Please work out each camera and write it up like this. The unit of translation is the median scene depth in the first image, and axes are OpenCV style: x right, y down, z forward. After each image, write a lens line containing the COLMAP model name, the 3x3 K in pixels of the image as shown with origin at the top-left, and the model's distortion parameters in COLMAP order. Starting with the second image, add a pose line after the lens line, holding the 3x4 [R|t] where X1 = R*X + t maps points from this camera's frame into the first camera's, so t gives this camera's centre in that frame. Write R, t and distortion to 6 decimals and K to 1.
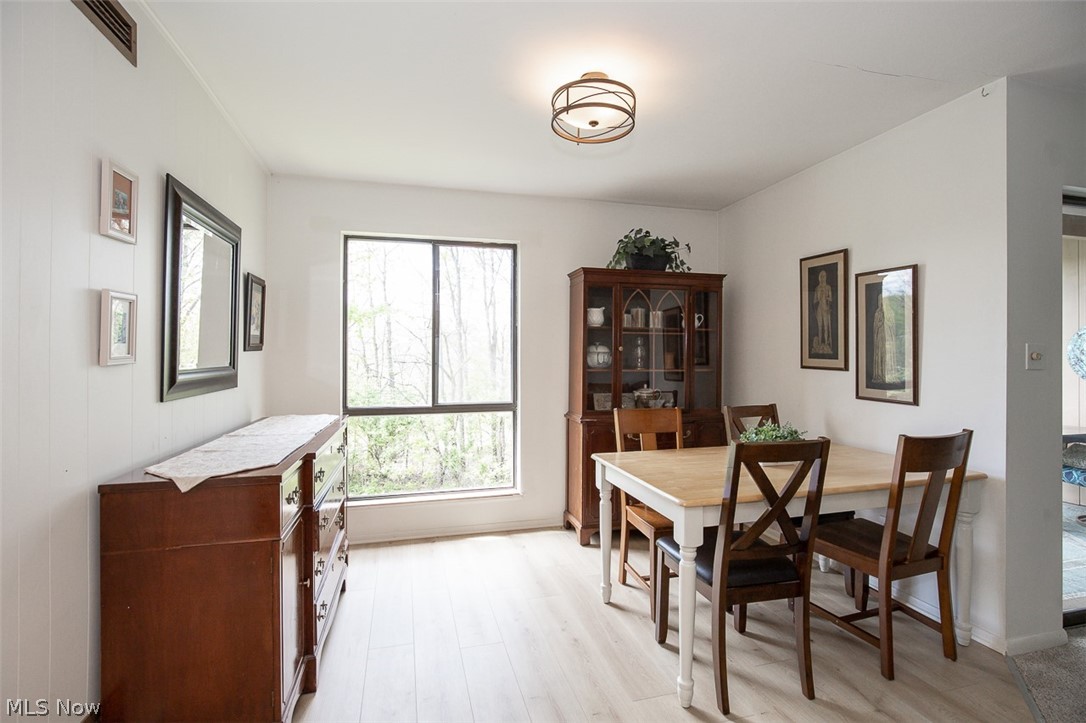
lens RADIAL K [[499.4, 0, 541.1], [0, 499.4, 359.0], [0, 0, 1]] dist [-0.012329, 0.000136]
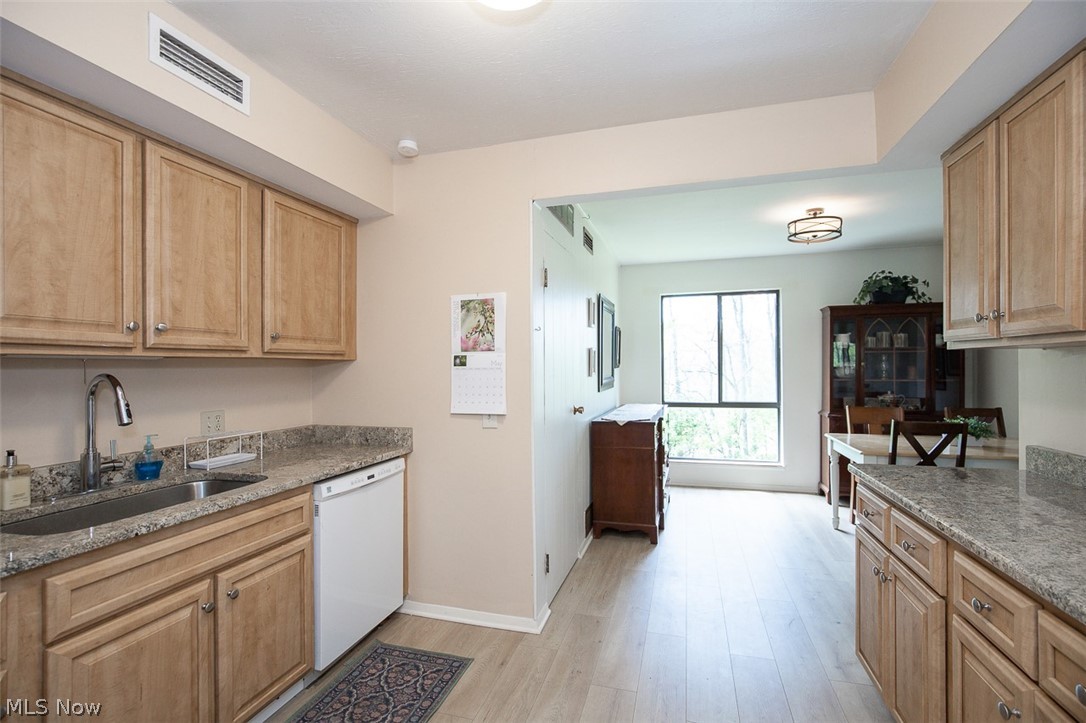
lens RADIAL K [[499.4, 0, 541.1], [0, 499.4, 359.0], [0, 0, 1]] dist [-0.012329, 0.000136]
pose [[0.852633, -0.012817, -0.522353, 0.137658], [0.004656, 0.999846, -0.016933, -0.017493], [0.522490, 0.012005, 0.852561, -0.684892]]
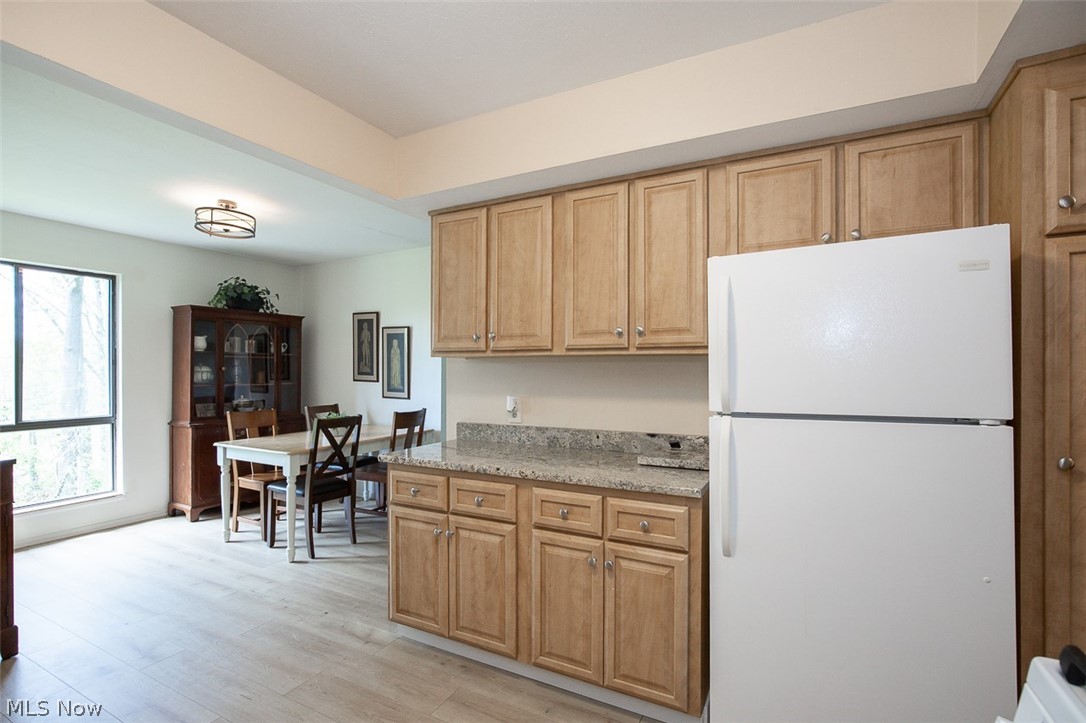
lens RADIAL K [[506.0, 0, 542.4], [0, 506.0, 364.9], [0, 0, 1]] dist [-0.015673, 0.000403]
pose [[0.682320, 0.004726, 0.731038, -0.271323], [0.004113, 0.999938, -0.010303, -0.015313], [-0.731042, 0.010037, 0.682259, -0.598958]]
